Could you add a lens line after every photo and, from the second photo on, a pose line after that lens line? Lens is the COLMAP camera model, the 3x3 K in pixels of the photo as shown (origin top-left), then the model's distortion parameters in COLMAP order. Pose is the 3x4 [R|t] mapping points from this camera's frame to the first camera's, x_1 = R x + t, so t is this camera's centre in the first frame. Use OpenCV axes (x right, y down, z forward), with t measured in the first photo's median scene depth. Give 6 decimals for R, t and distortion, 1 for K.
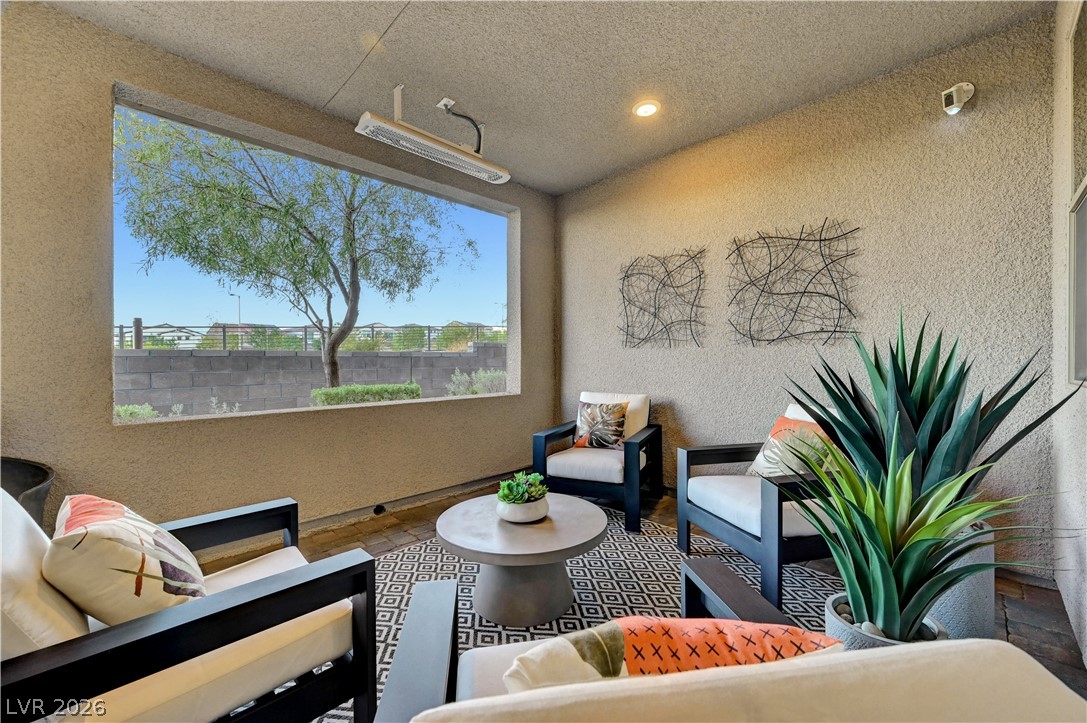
lens RADIAL K [[434.4, 0, 543.5], [0, 434.4, 361.5], [0, 0, 1]] dist [0.000292, 0.000029]
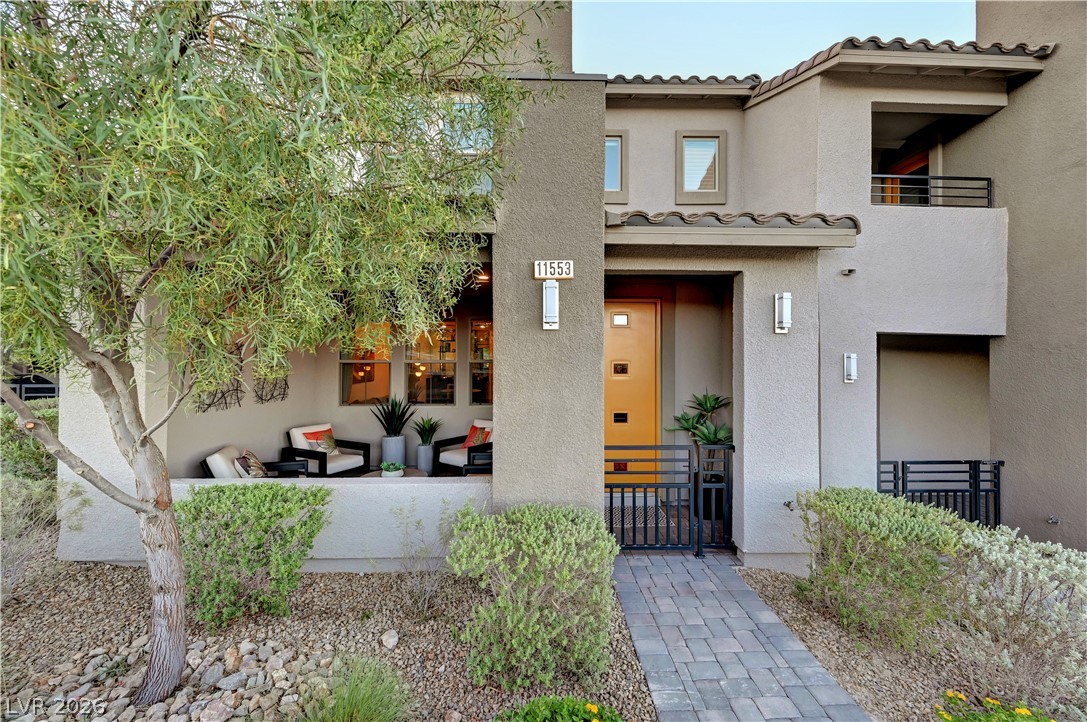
lens RADIAL K [[432.8, 0, 543.4], [0, 432.8, 356.0], [0, 0, 1]] dist [0.001291, 0.000125]
pose [[-0.731465, 0.001514, 0.681877, -1.543908], [-0.001911, 0.999989, -0.004271, -0.217381], [-0.681876, -0.004427, -0.731454, 1.439342]]
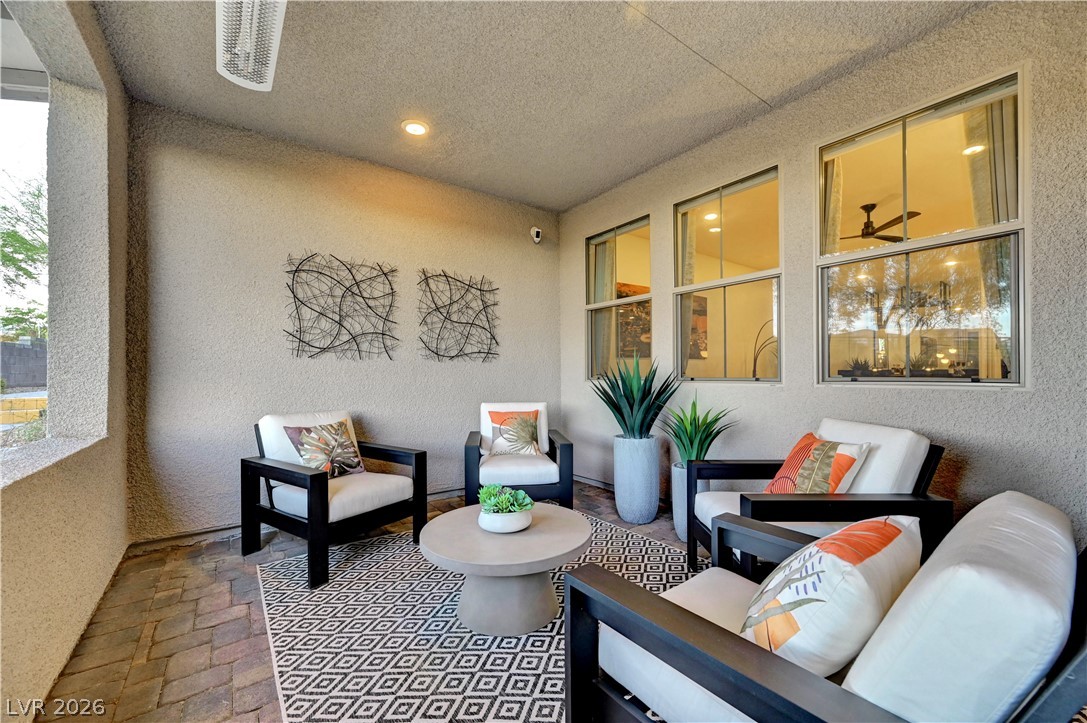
lens RADIAL K [[433.4, 0, 544.3], [0, 433.4, 371.7], [0, 0, 1]] dist [0.001194, 0.000449]
pose [[0.147065, 0.003715, 0.989120, -0.652285], [0.007422, 0.999961, -0.004859, 0.003442], [-0.989099, 0.008055, 0.147032, 0.490302]]
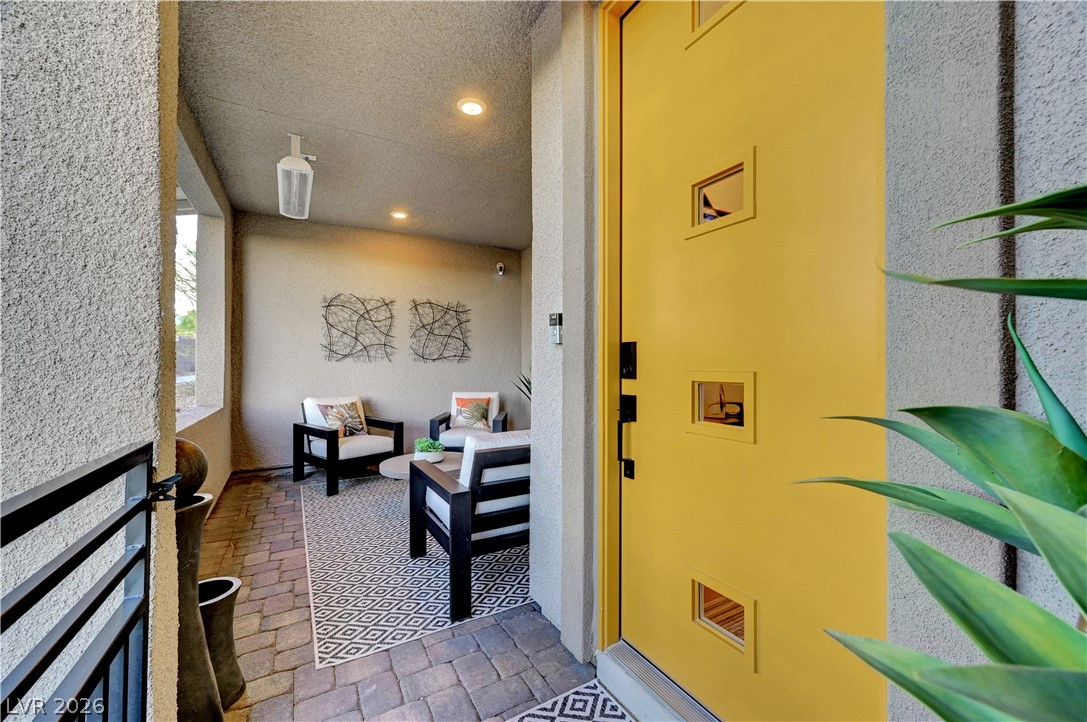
lens RADIAL K [[434.4, 0, 543.5], [0, 434.4, 361.0], [0, 0, 1]] dist [0.000292, 0.000029]
pose [[0.259964, 0.009543, 0.965571, -1.042738], [0.002797, 0.999940, -0.010636, -0.019705], [-0.965614, 0.005465, 0.259922, 0.061486]]
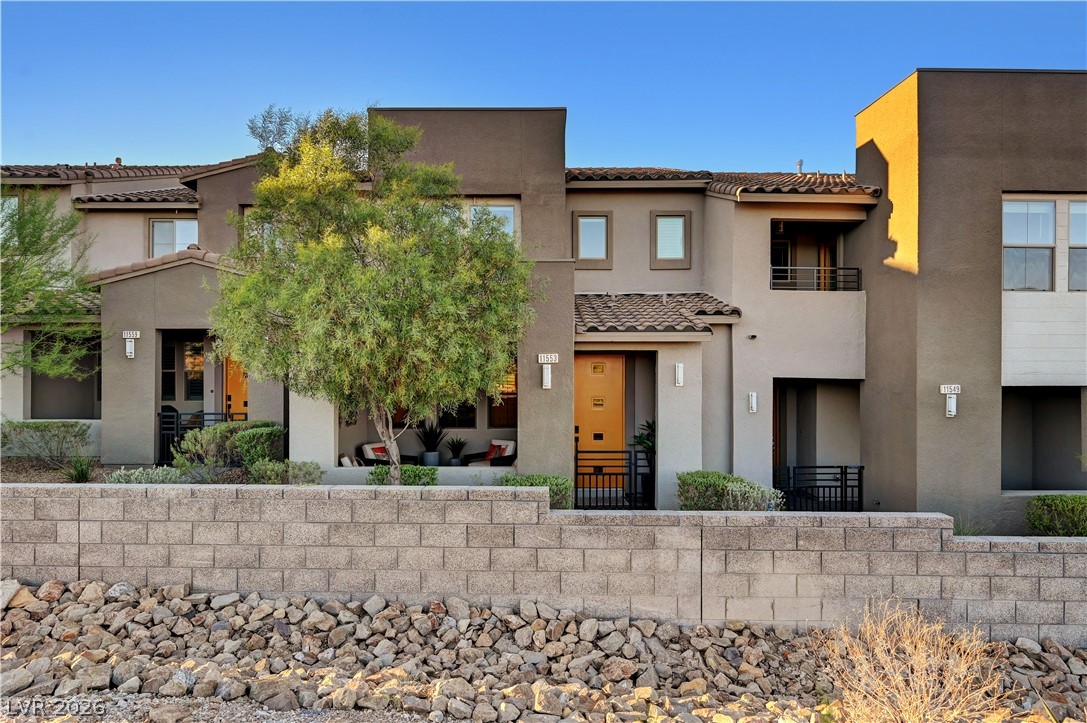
lens RADIAL K [[650.7, 0, 543.5], [0, 650.7, 361.5], [0, 0, 1]] dist [-0.004065, -0.000507]
pose [[-0.724276, 0.000564, 0.689510, -2.909708], [-0.000130, 1.000000, -0.000954, -0.402234], [-0.689510, -0.000780, -0.724275, 2.859355]]
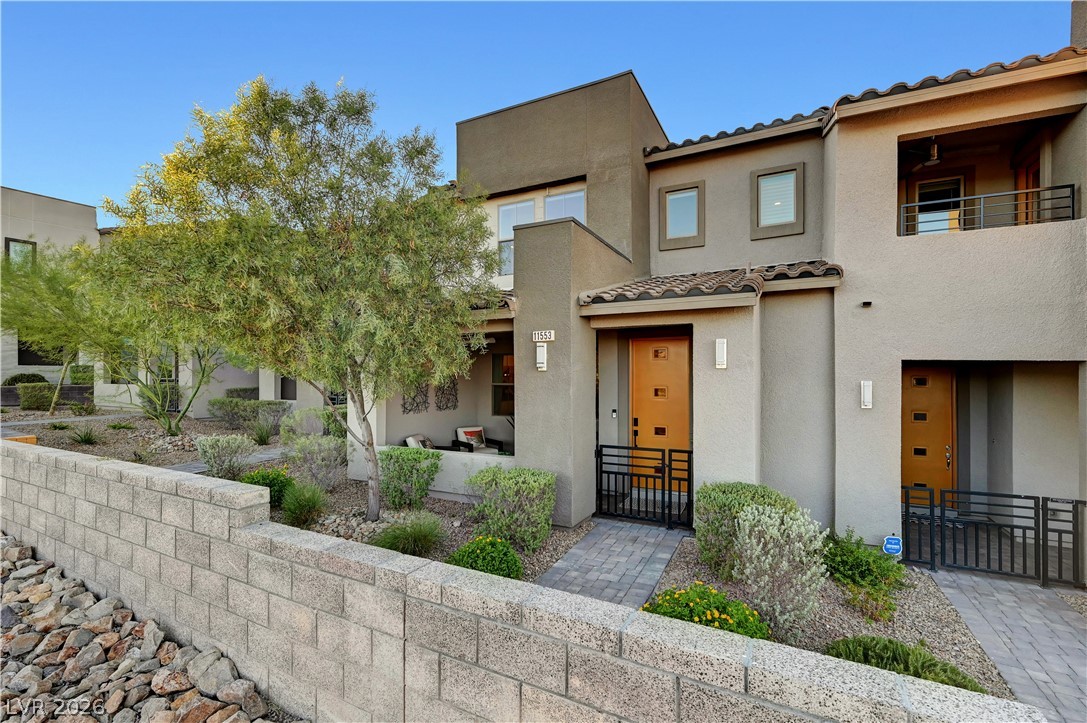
lens RADIAL K [[493.7, 0, 541.3], [0, 493.7, 371.2], [0, 0, 1]] dist [0.003359, -0.000137]
pose [[-0.317179, 0.005012, 0.948352, -2.734659], [0.004106, 0.999984, -0.003911, -0.272104], [-0.948357, 0.002653, -0.317195, 1.328790]]
